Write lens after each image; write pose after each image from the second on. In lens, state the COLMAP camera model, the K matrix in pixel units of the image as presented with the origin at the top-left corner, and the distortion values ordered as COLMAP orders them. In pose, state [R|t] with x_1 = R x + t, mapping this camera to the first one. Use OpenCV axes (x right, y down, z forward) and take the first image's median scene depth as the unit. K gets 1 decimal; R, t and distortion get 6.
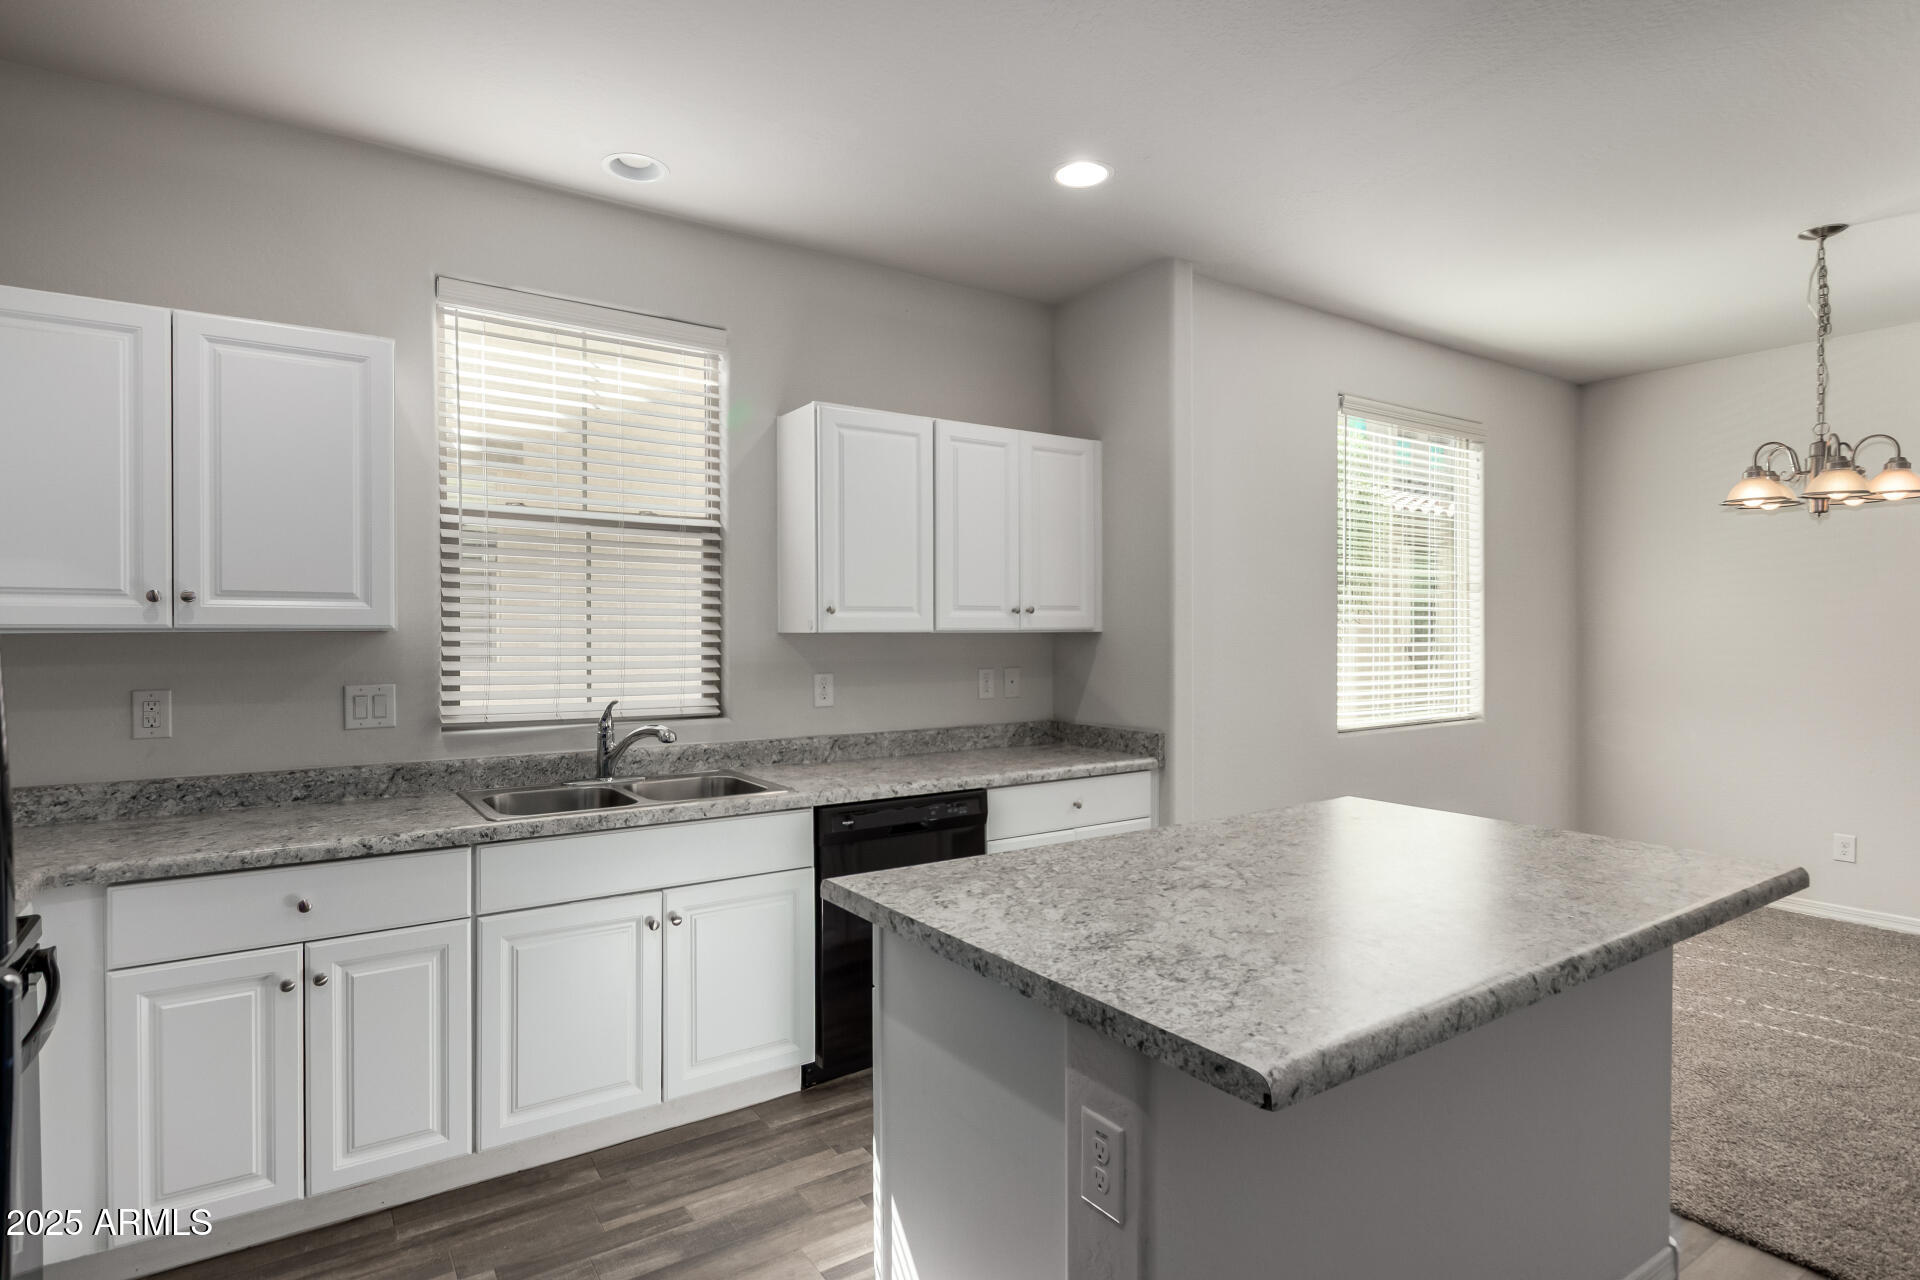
lens RADIAL K [[1005.0, 0, 962.4], [0, 1005.0, 634.8], [0, 0, 1]] dist [0.012724, 0.000002]
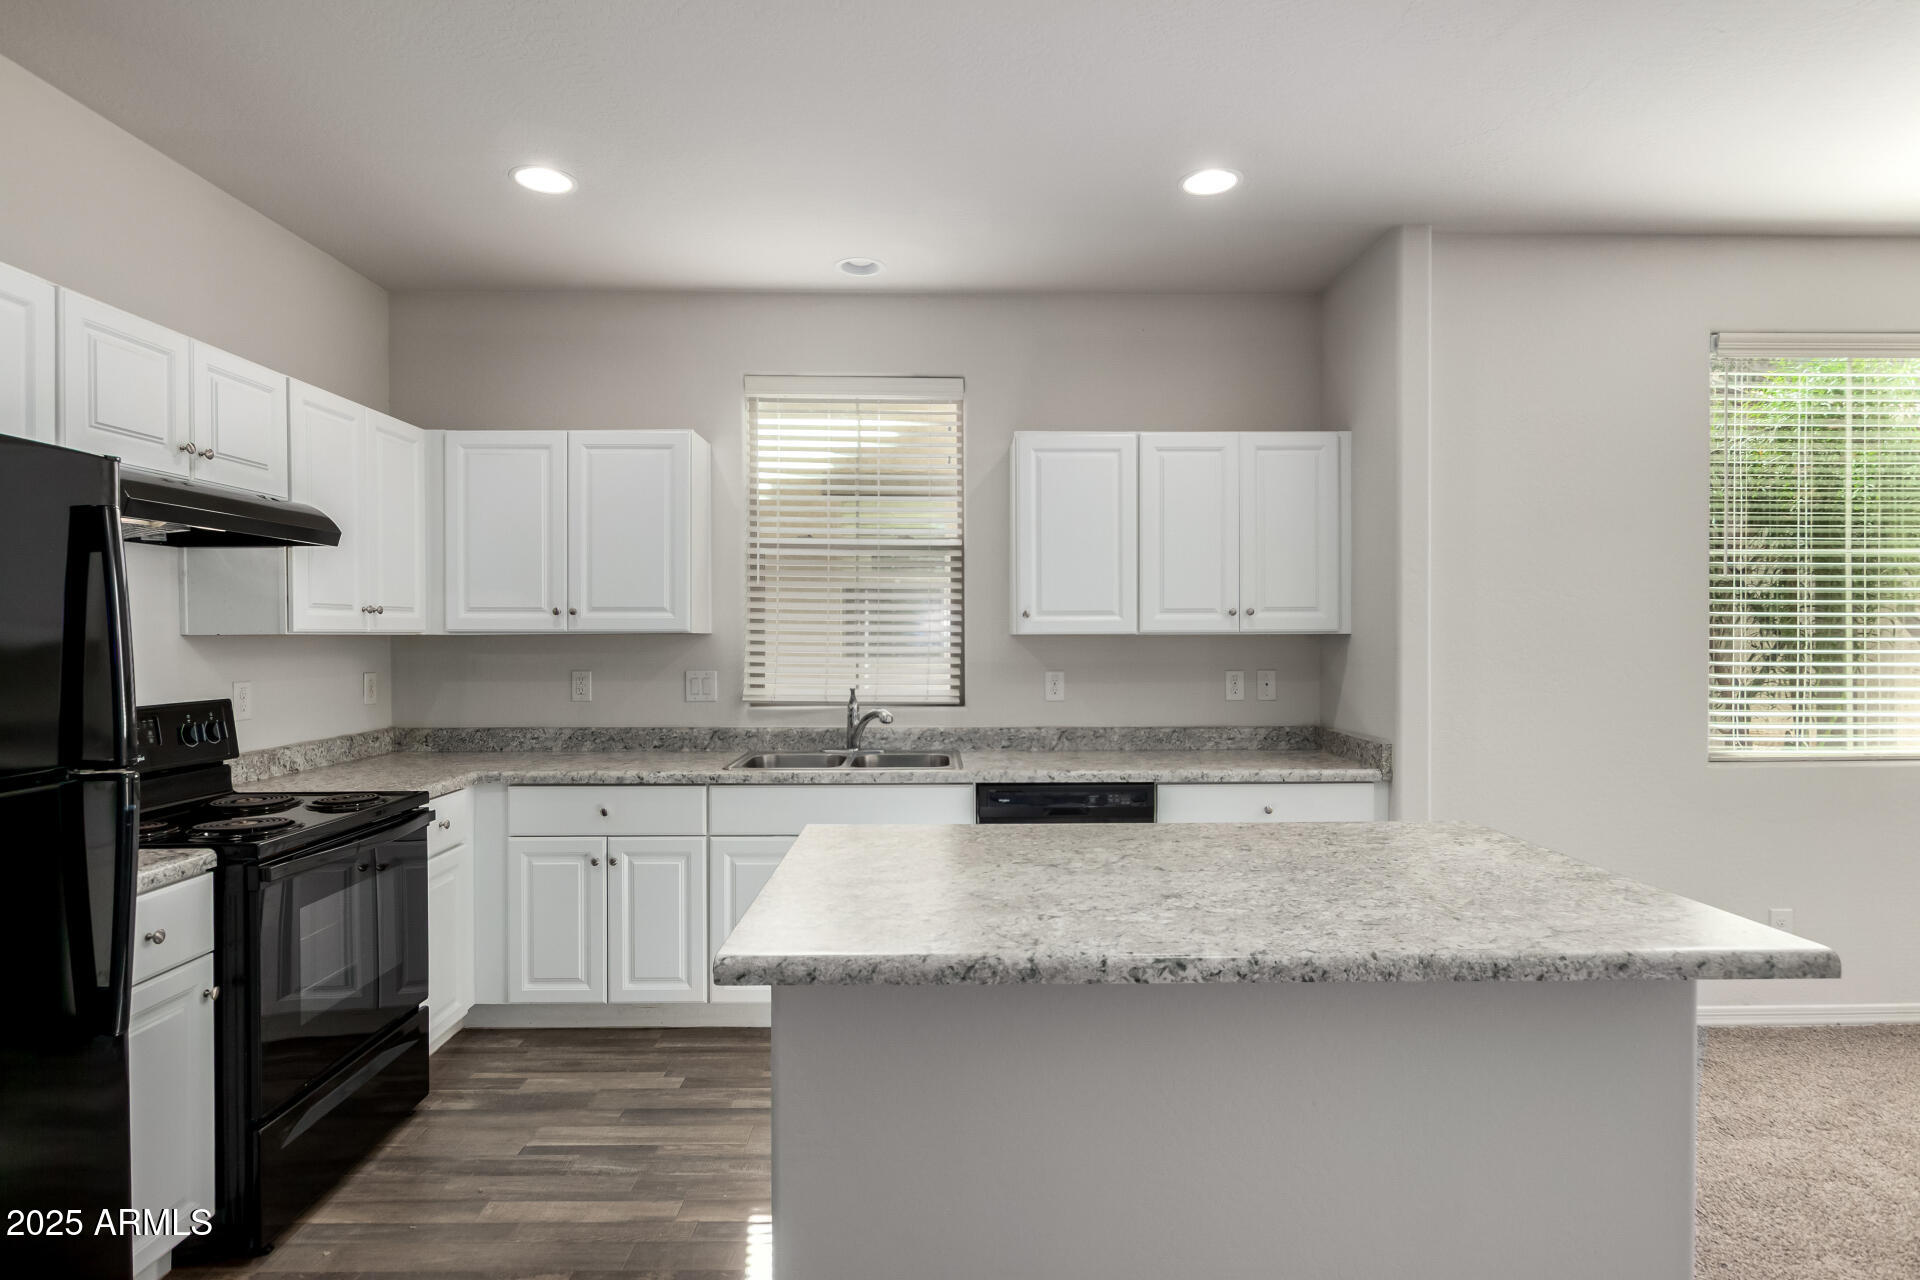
lens RADIAL K [[1005.0, 0, 957.4], [0, 1005.0, 637.0], [0, 0, 1]] dist [0.012724, 0.000002]
pose [[0.834347, 0.002195, -0.551236, 0.422999], [-0.001466, 0.999997, 0.001763, -0.001175], [0.551238, -0.000663, 0.834348, 0.012731]]
